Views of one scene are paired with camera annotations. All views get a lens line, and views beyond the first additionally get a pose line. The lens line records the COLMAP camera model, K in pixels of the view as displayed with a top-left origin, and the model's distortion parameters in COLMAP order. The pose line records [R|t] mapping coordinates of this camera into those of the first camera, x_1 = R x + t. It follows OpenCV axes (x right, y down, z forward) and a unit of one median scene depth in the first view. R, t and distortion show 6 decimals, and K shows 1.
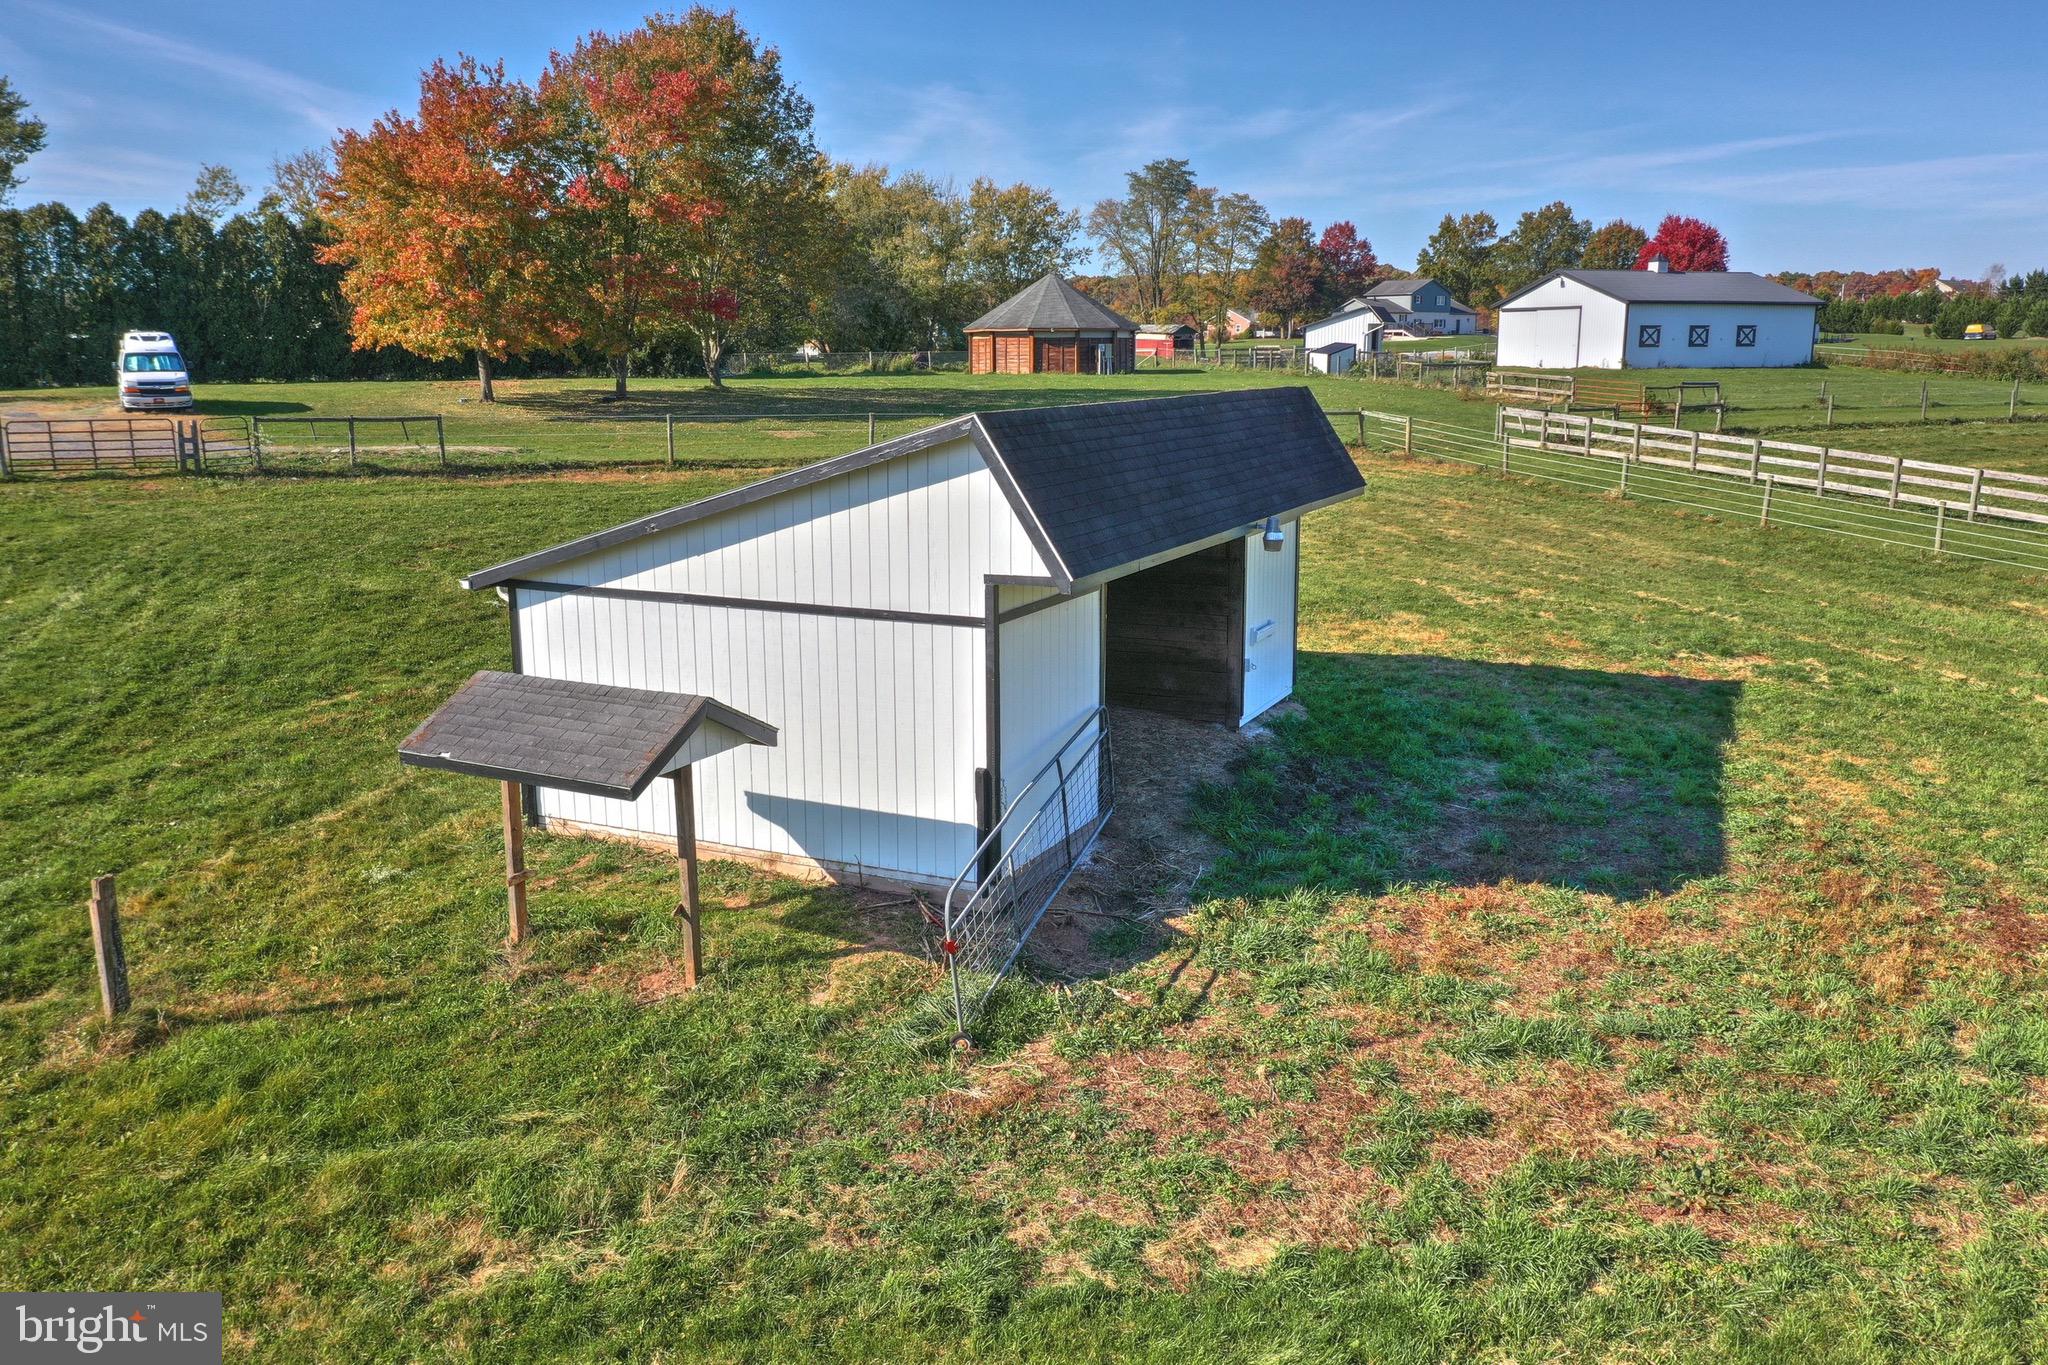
lens RADIAL K [[1615.5, 0, 1024.0], [0, 1615.5, 682.5], [0, 0, 1]] dist [-0.009650, -0.001212]
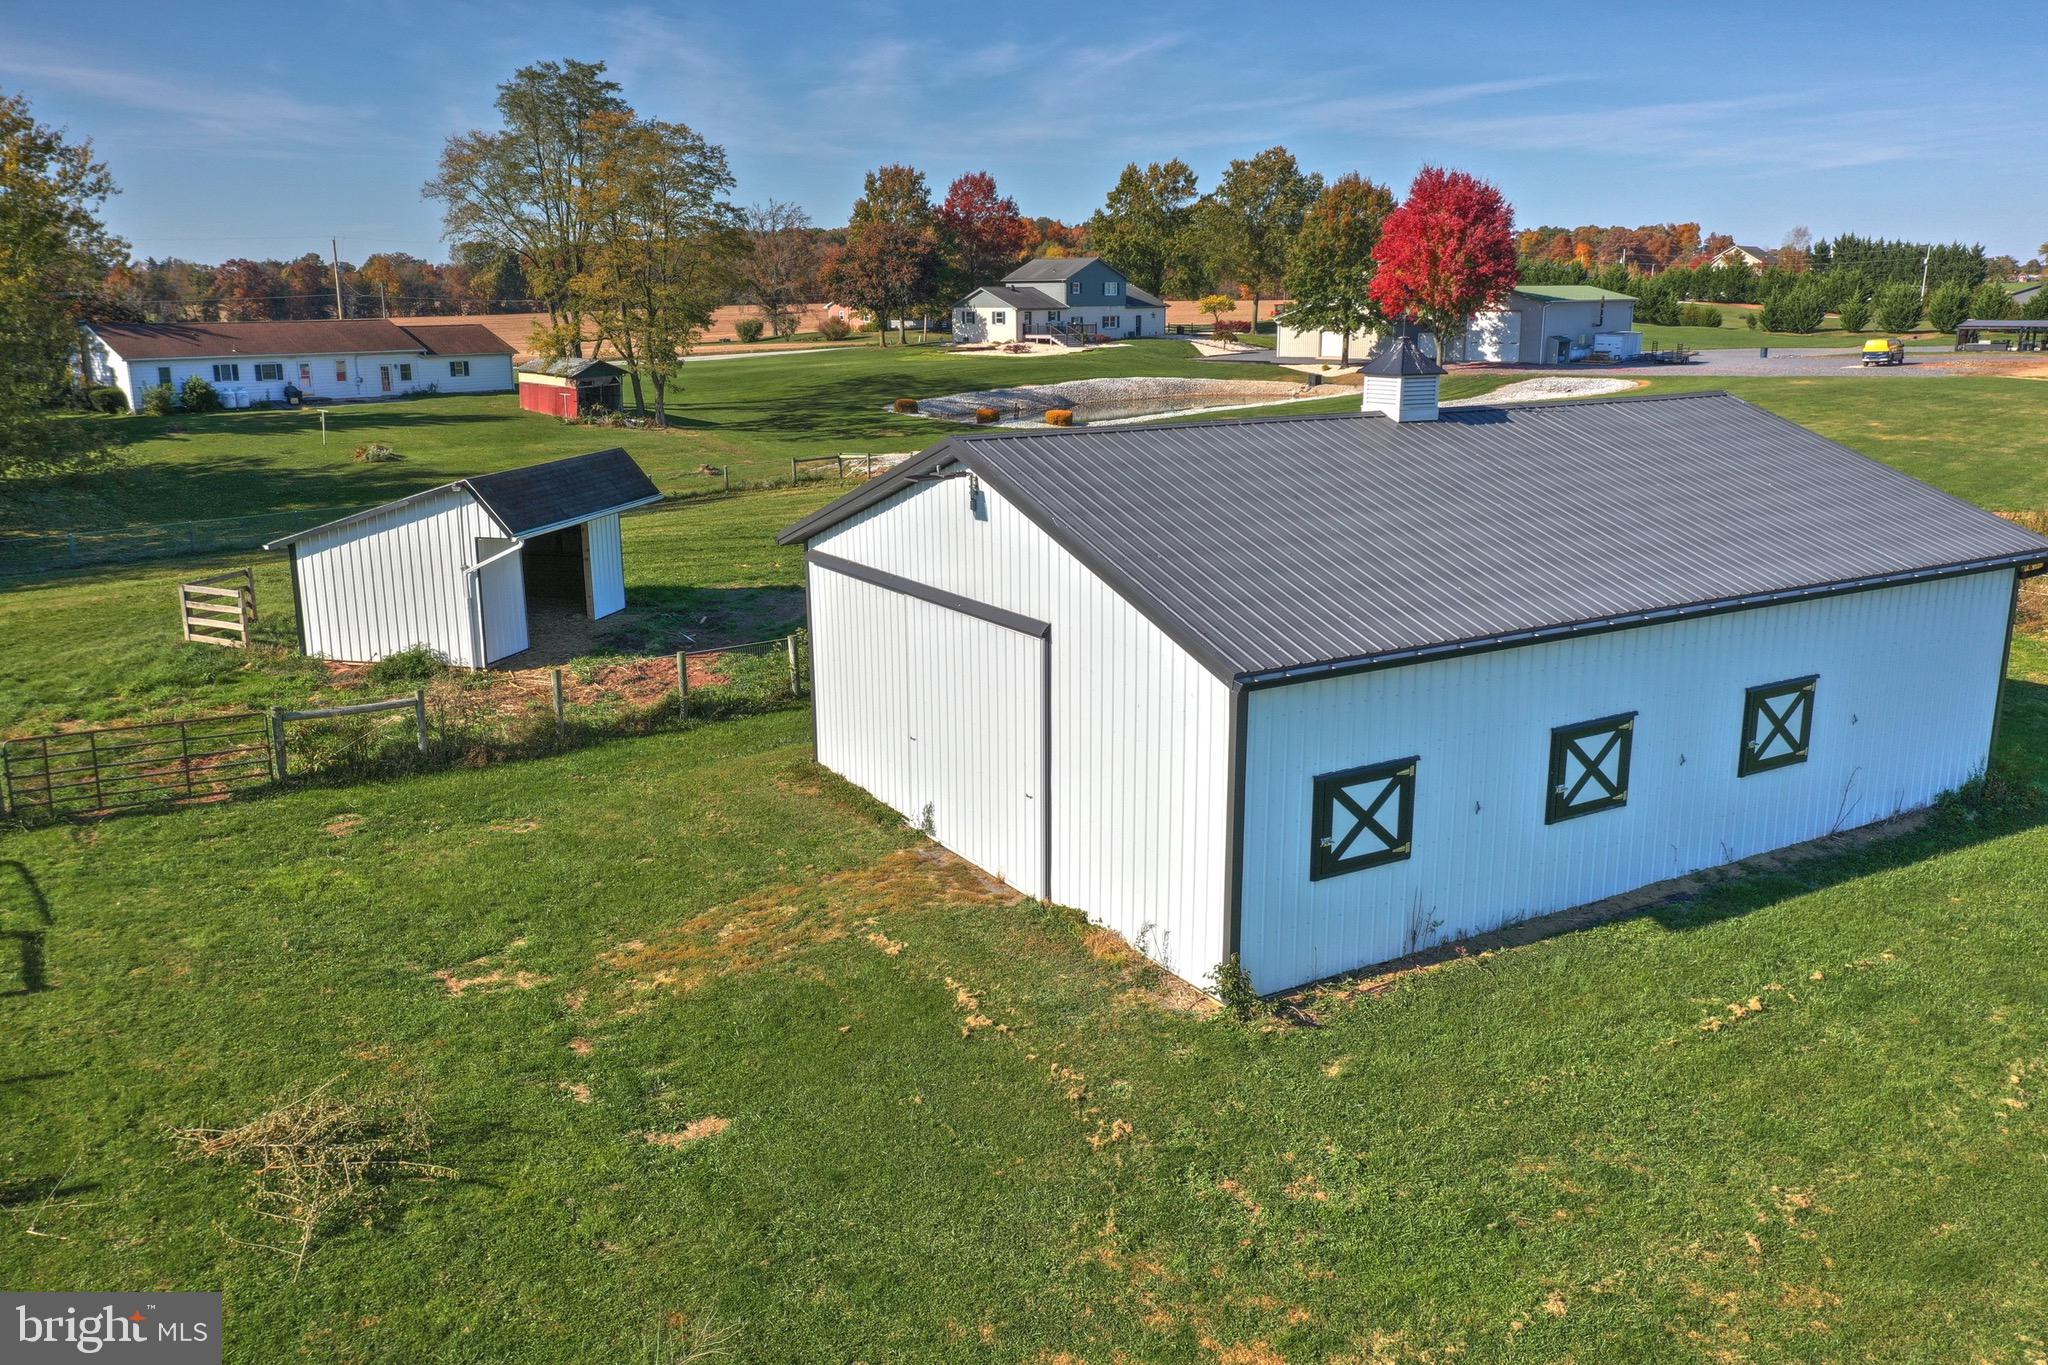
lens RADIAL K [[1606.8, 0, 1029.8], [0, 1606.8, 690.1], [0, 0, 1]] dist [0.004186, -0.002401]
pose [[0.990337, -0.034127, 0.134419, 0.123173], [0.029118, 0.998813, 0.039056, -0.091276], [-0.135593, -0.034765, 0.990155, 0.310678]]
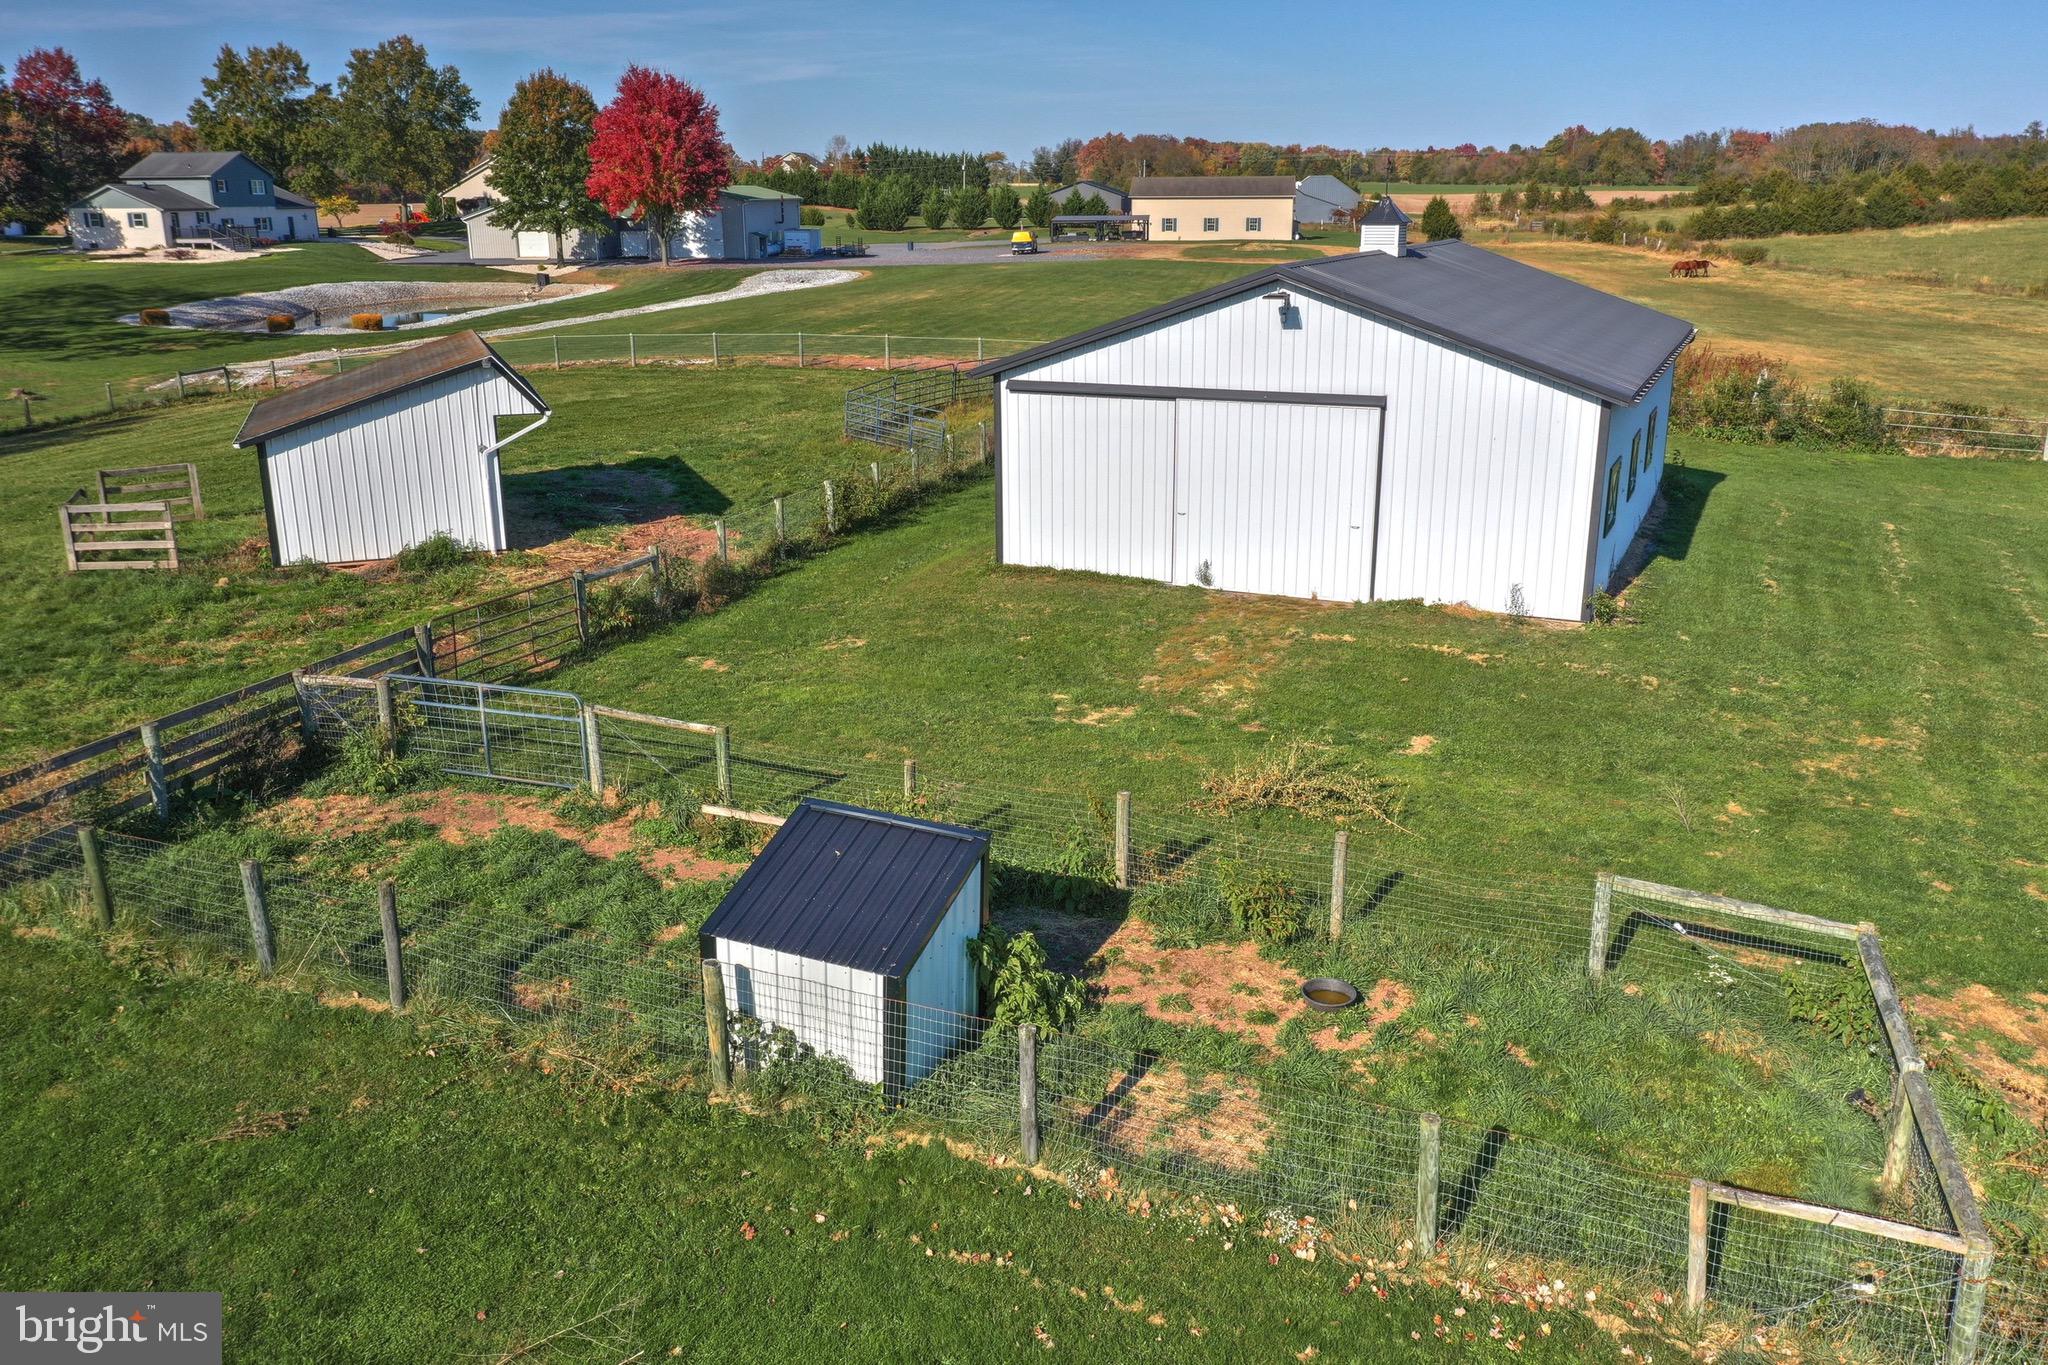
lens RADIAL K [[1606.8, 0, 1029.8], [0, 1606.8, 690.1], [0, 0, 1]] dist [0.004186, -0.002401]
pose [[0.741515, -0.197280, 0.641277, 0.039920], [0.138060, 0.980205, 0.141906, -0.090677], [-0.656578, -0.016690, 0.754073, 0.321308]]
